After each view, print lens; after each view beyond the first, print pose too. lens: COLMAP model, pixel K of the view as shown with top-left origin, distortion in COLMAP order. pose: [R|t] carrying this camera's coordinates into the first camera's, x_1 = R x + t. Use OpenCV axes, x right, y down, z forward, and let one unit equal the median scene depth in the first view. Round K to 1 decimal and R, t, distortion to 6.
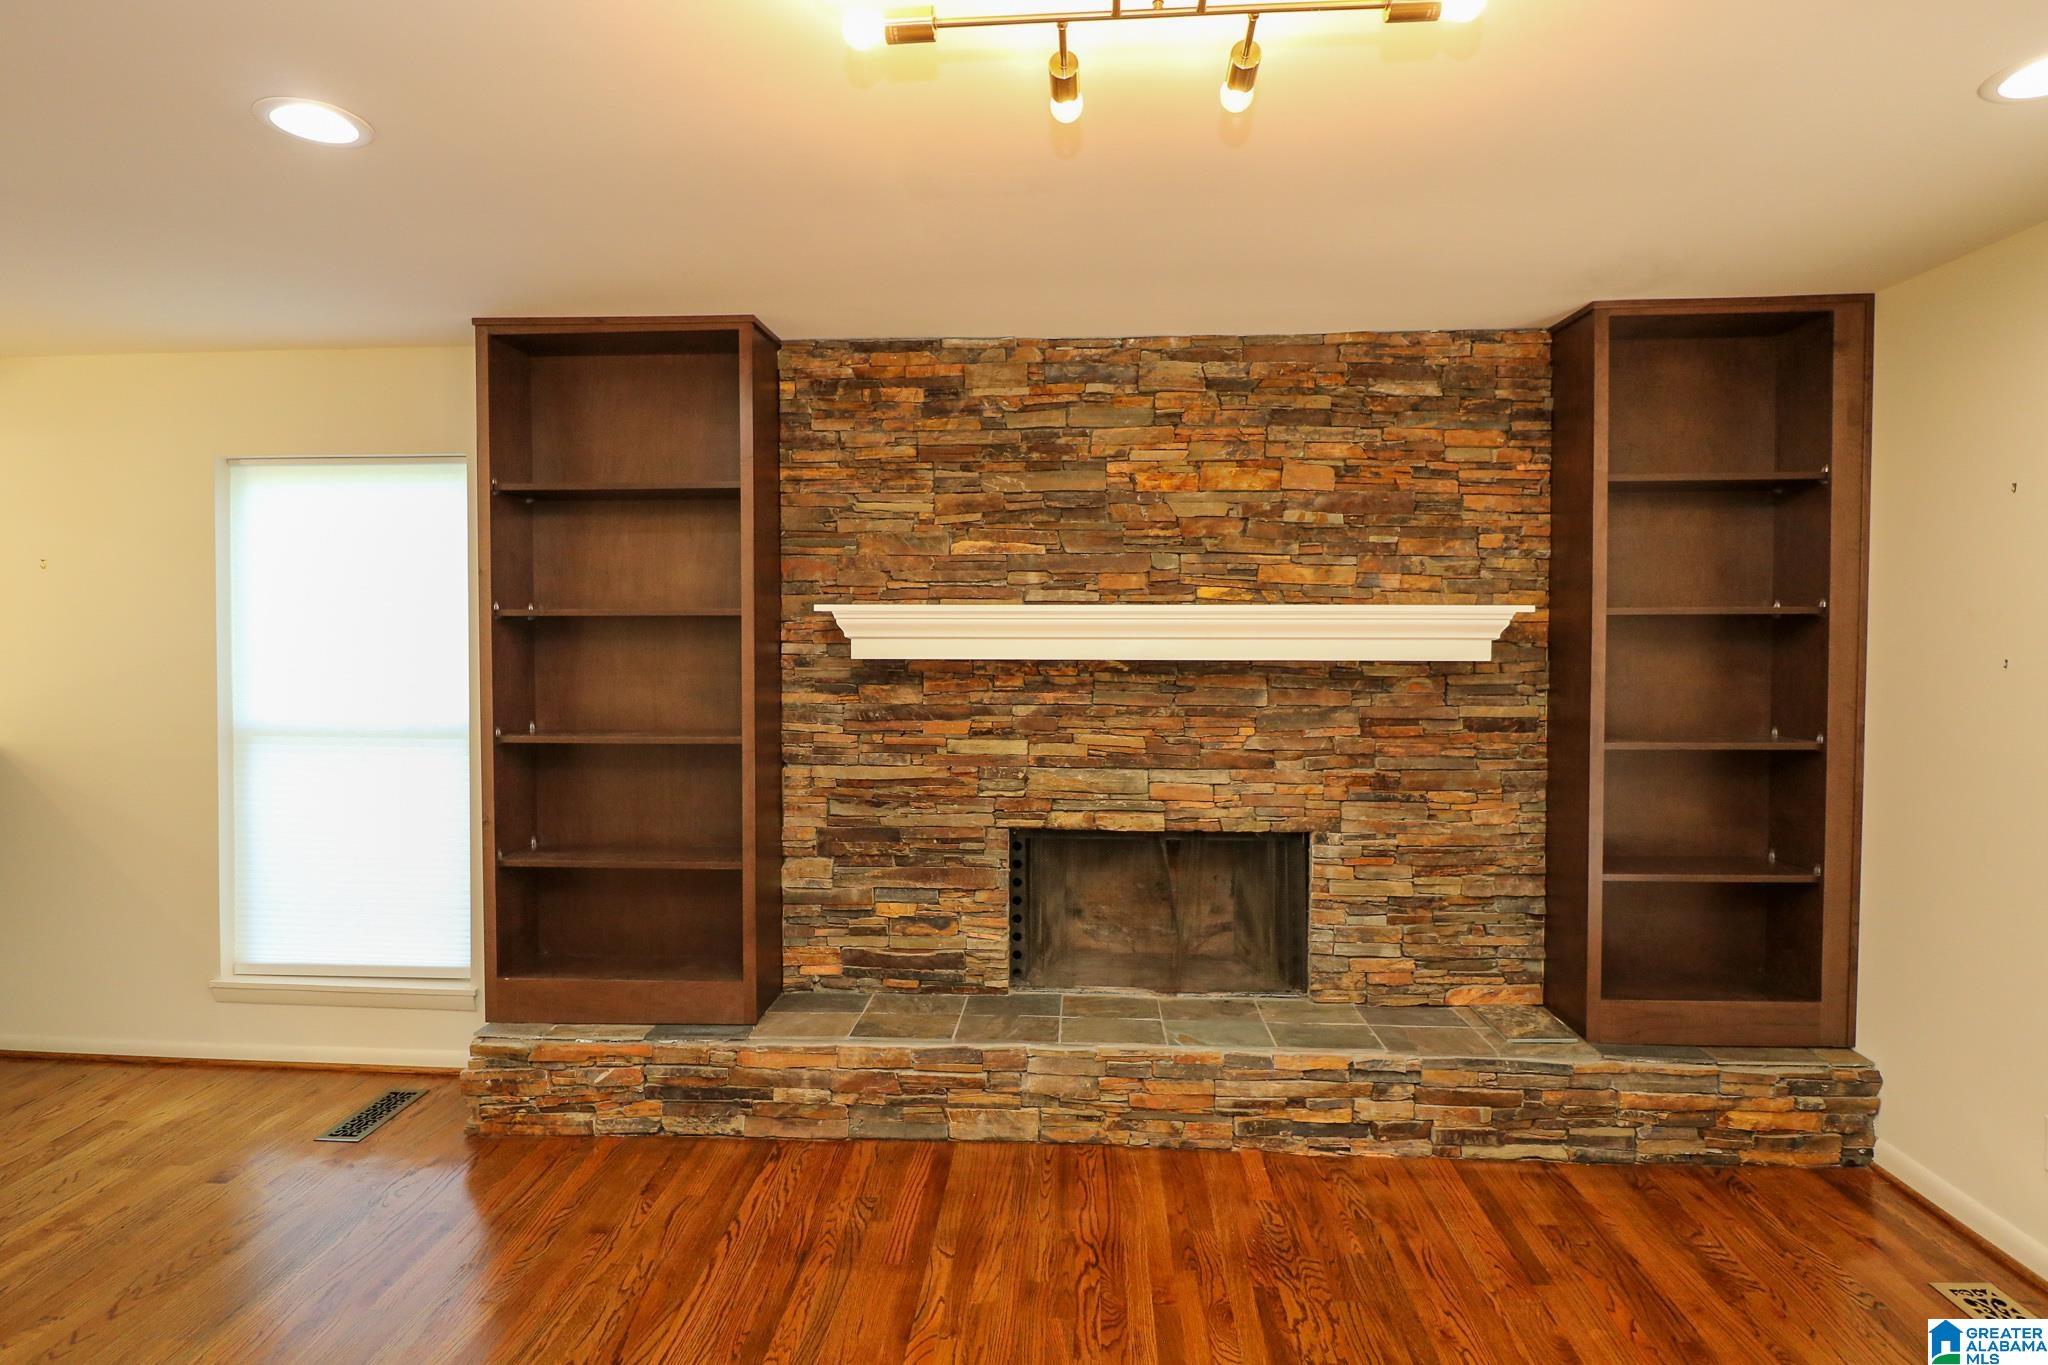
lens RADIAL K [[1079.3, 0, 1018.4], [0, 1079.3, 659.6], [0, 0, 1]] dist [0.007978, -0.015751]
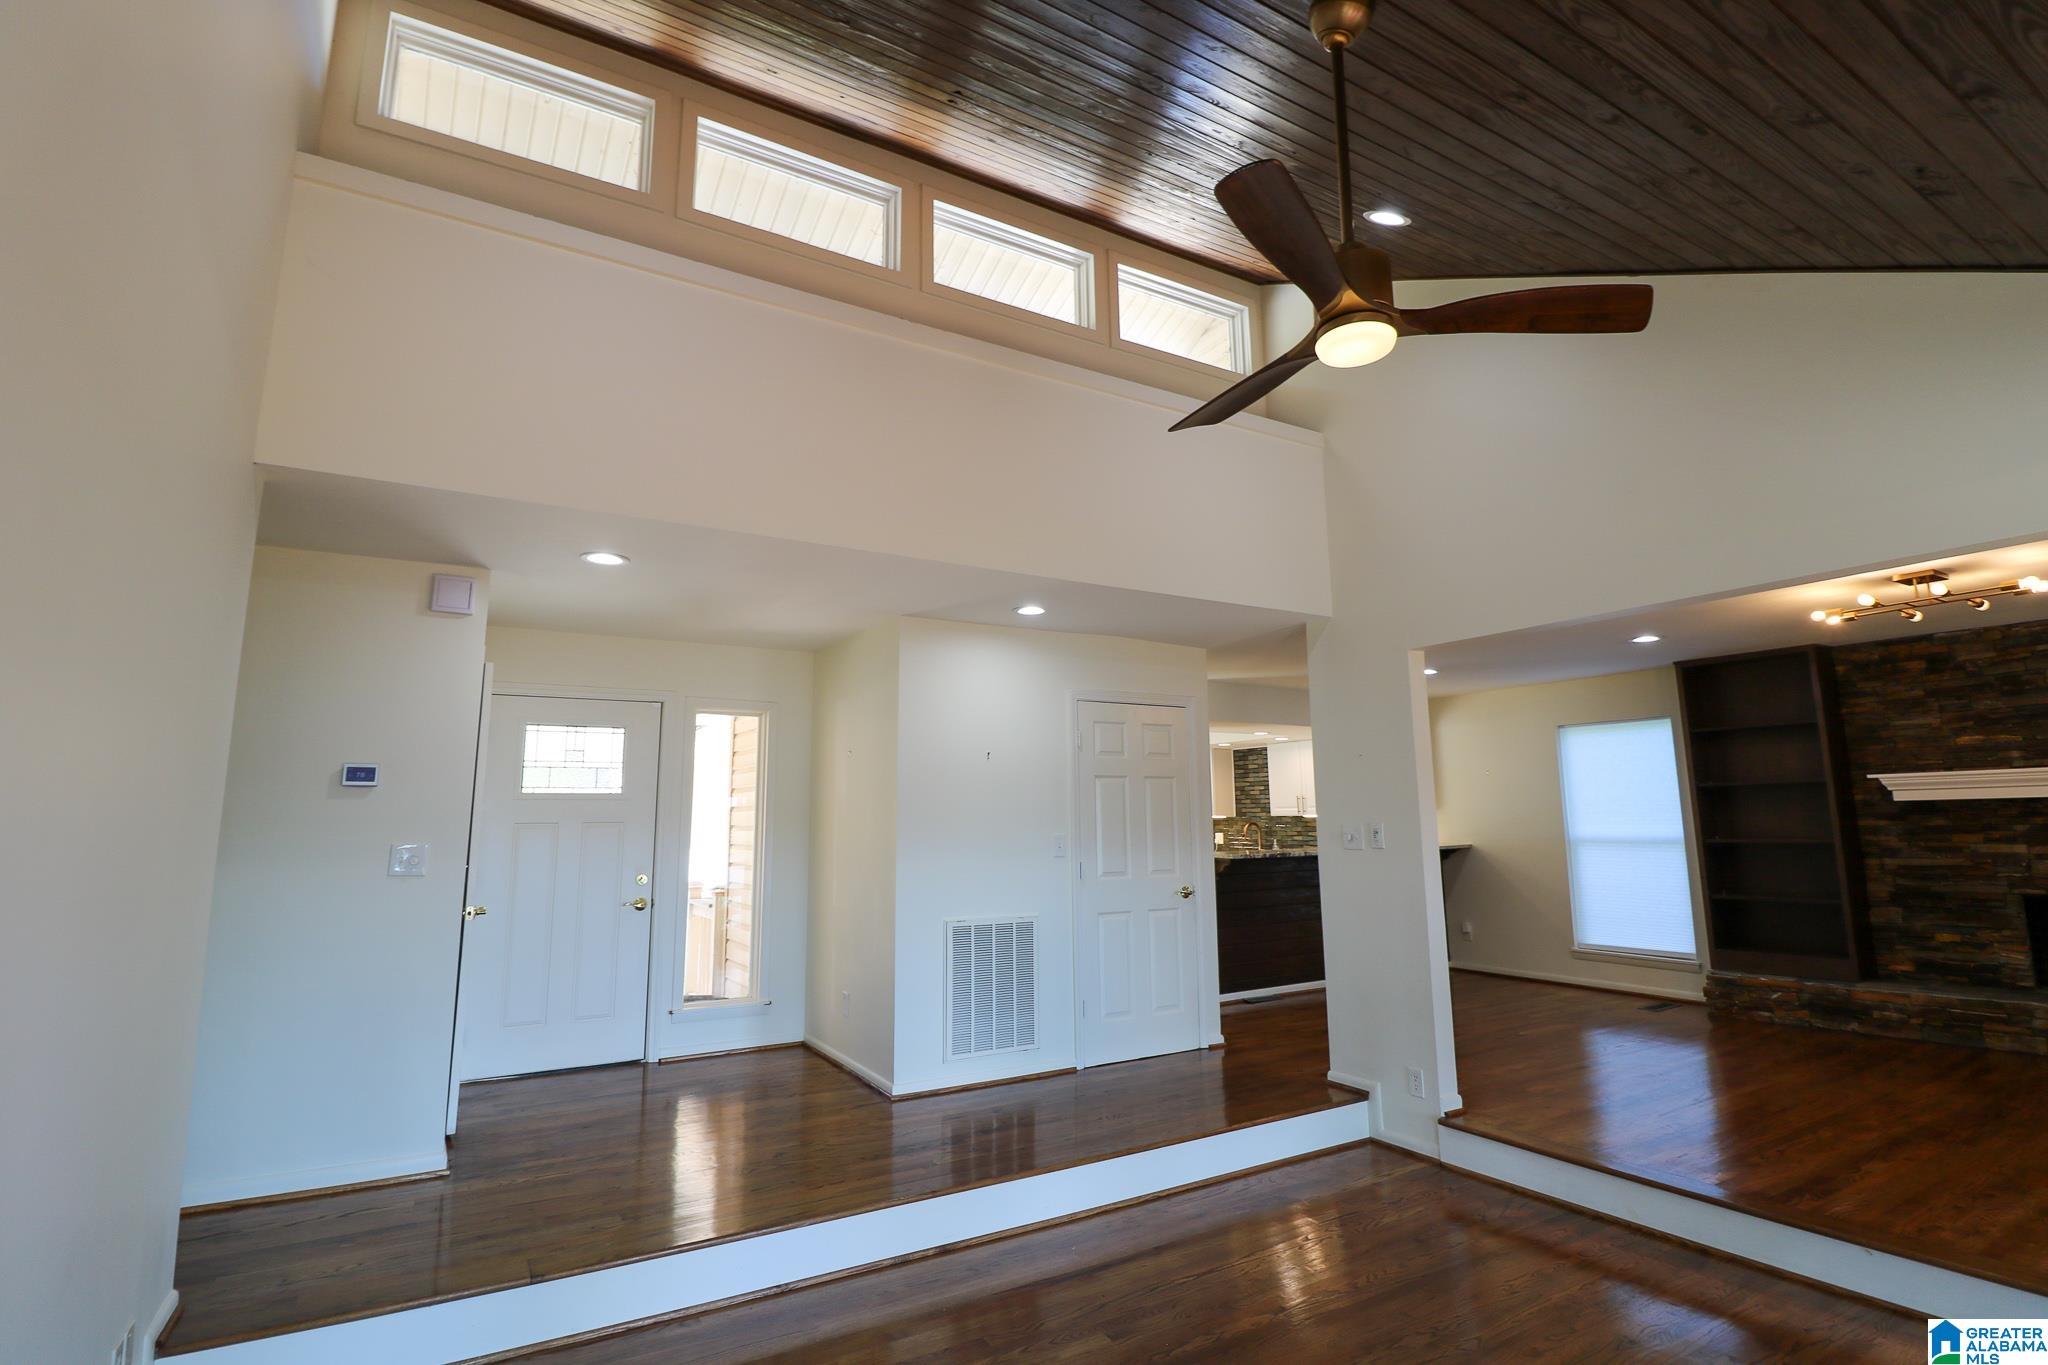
lens RADIAL K [[978.0, 0, 1025.0], [0, 978.0, 658.5], [0, 0, 1]] dist [-0.005141, -0.009117]
pose [[0.565394, -0.142093, -0.812490, 0.416072], [-0.010756, 0.983696, -0.179519, 0.076493], [0.824751, 0.110238, 0.554648, -1.316219]]
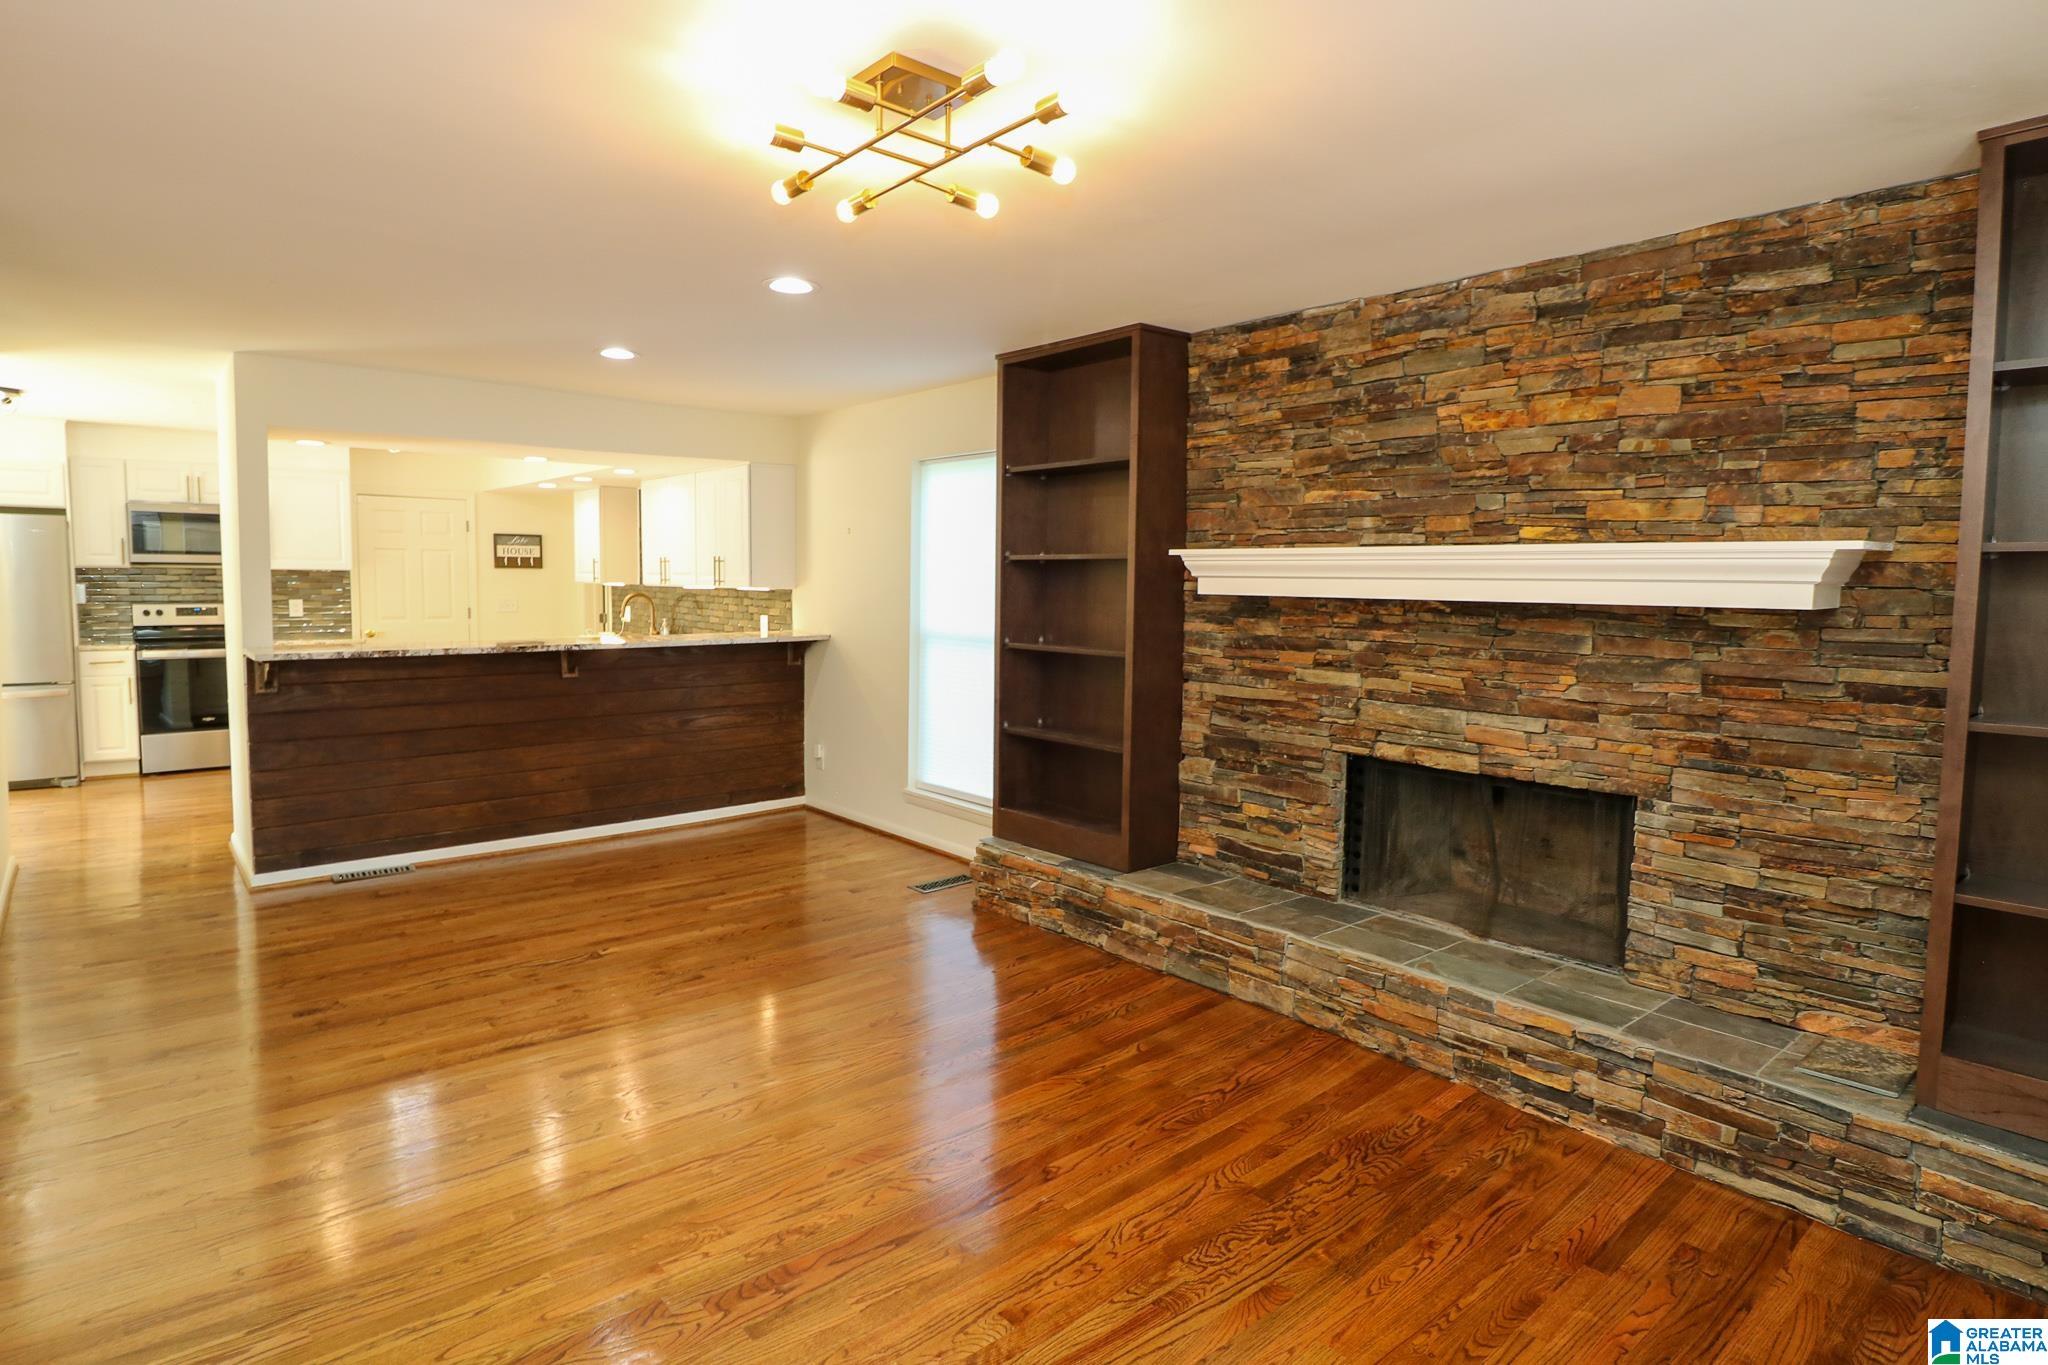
lens RADIAL K [[1079.3, 0, 1018.4], [0, 1079.3, 659.6], [0, 0, 1]] dist [0.007978, -0.015751]
pose [[0.694905, 0.061816, -0.716440, 0.554856], [-0.031623, 0.997961, 0.055435, 0.011780], [0.718406, -0.015866, 0.695443, 0.001772]]
